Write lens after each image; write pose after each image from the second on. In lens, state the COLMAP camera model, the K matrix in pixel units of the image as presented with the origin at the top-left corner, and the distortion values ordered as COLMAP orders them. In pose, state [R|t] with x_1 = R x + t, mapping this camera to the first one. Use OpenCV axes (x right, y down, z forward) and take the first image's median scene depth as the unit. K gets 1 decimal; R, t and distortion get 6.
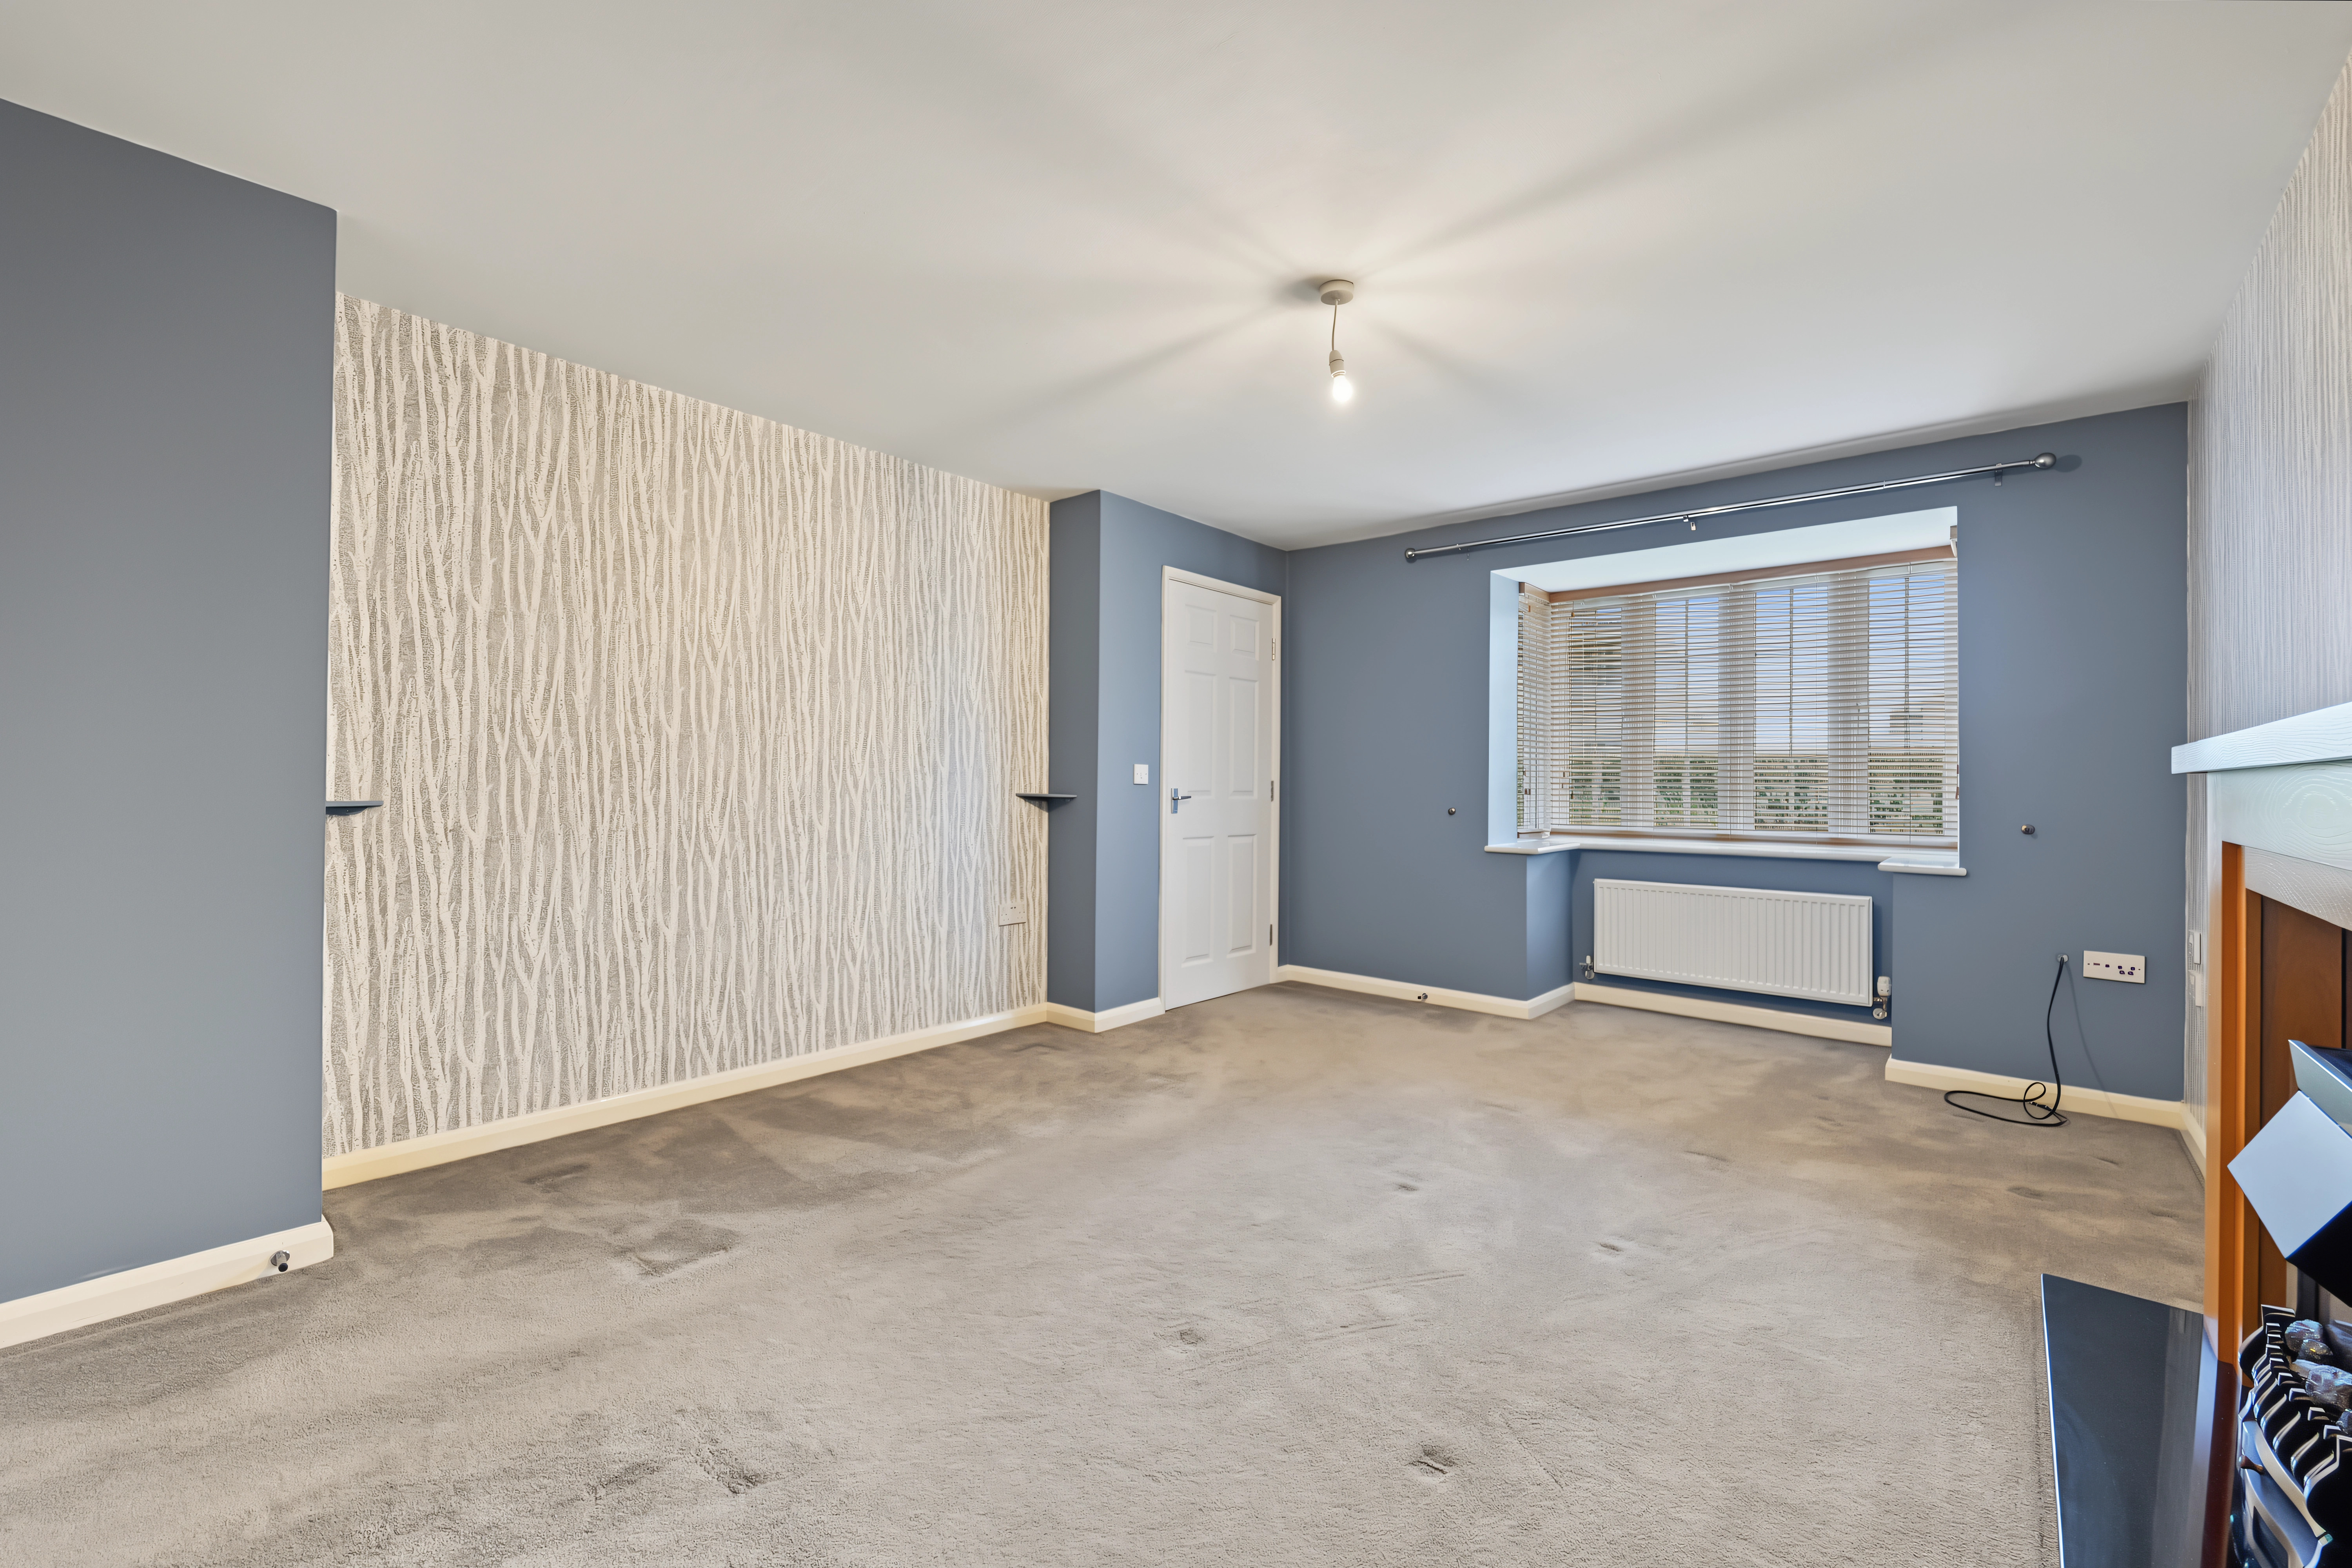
lens RADIAL K [[975.0, 0, 1174.9], [0, 975.0, 780.0], [0, 0, 1]] dist [-0.012287, -0.000448]
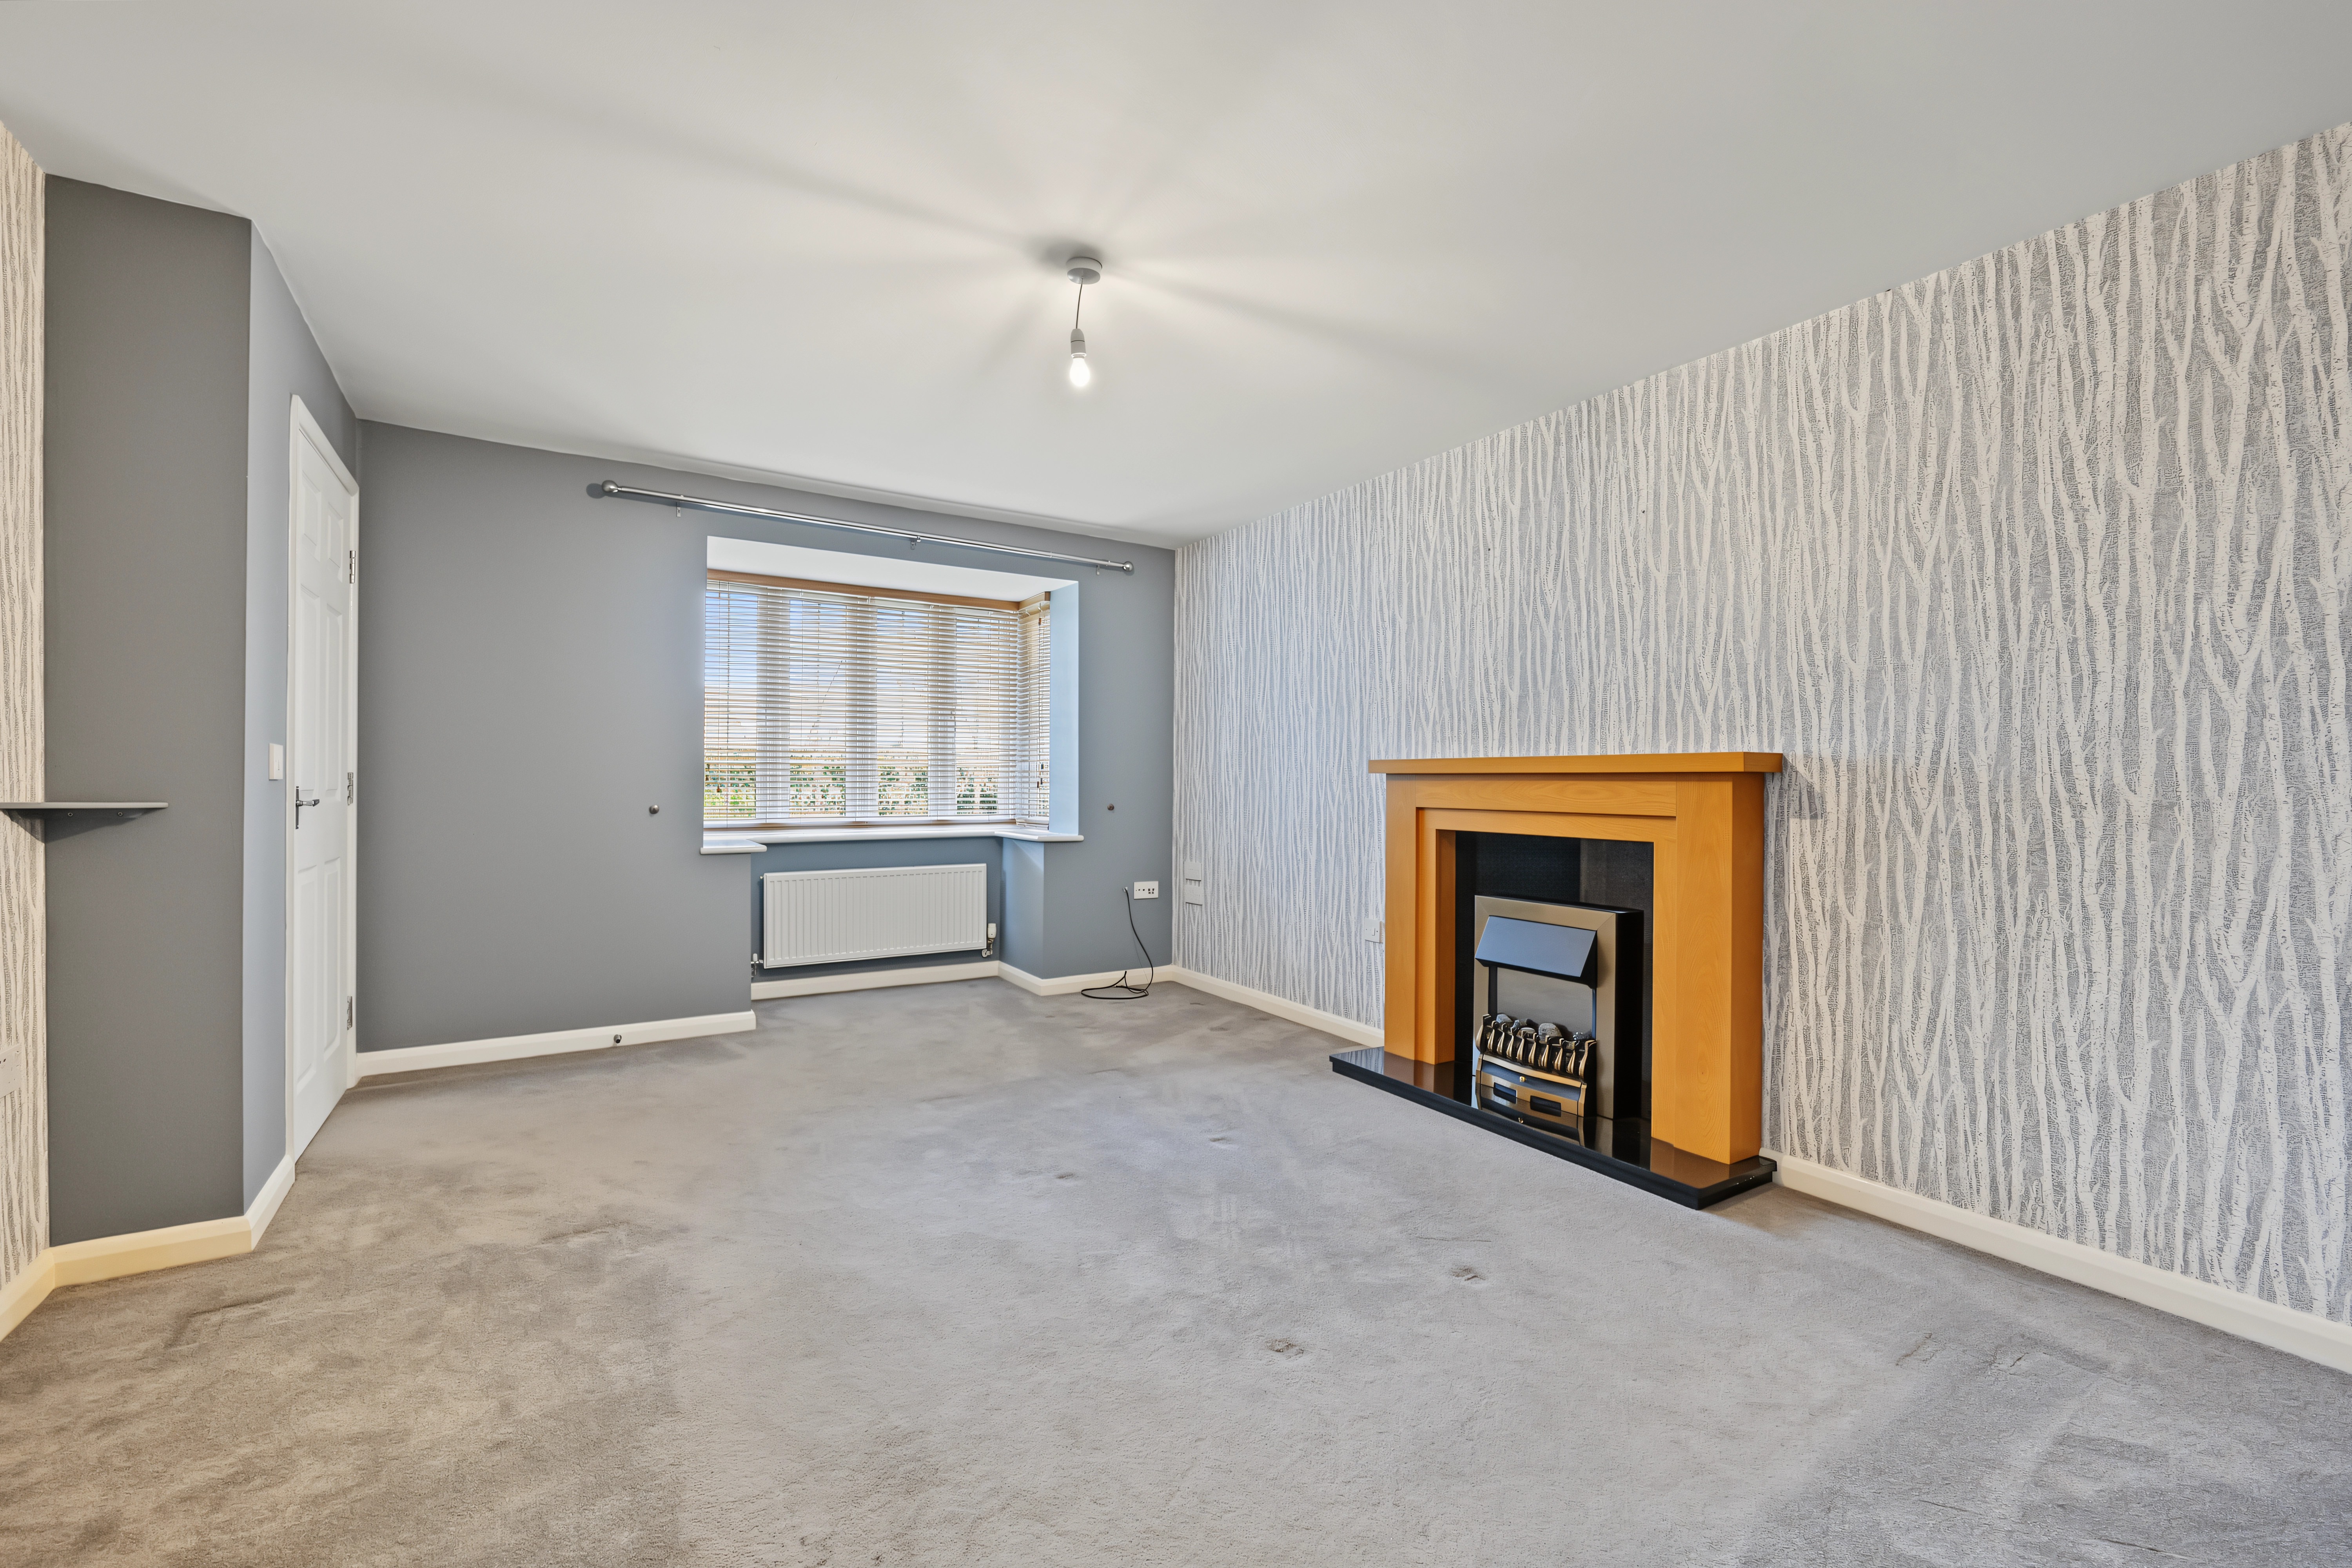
lens RADIAL K [[962.1, 0, 1176.6], [0, 962.1, 787.6], [0, 0, 1]] dist [-0.009336, 0.000035]
pose [[0.294115, -0.014031, 0.955667, -0.472826], [-0.004667, 0.999859, 0.016117, -0.003474], [-0.955759, -0.009200, 0.294008, 0.411868]]
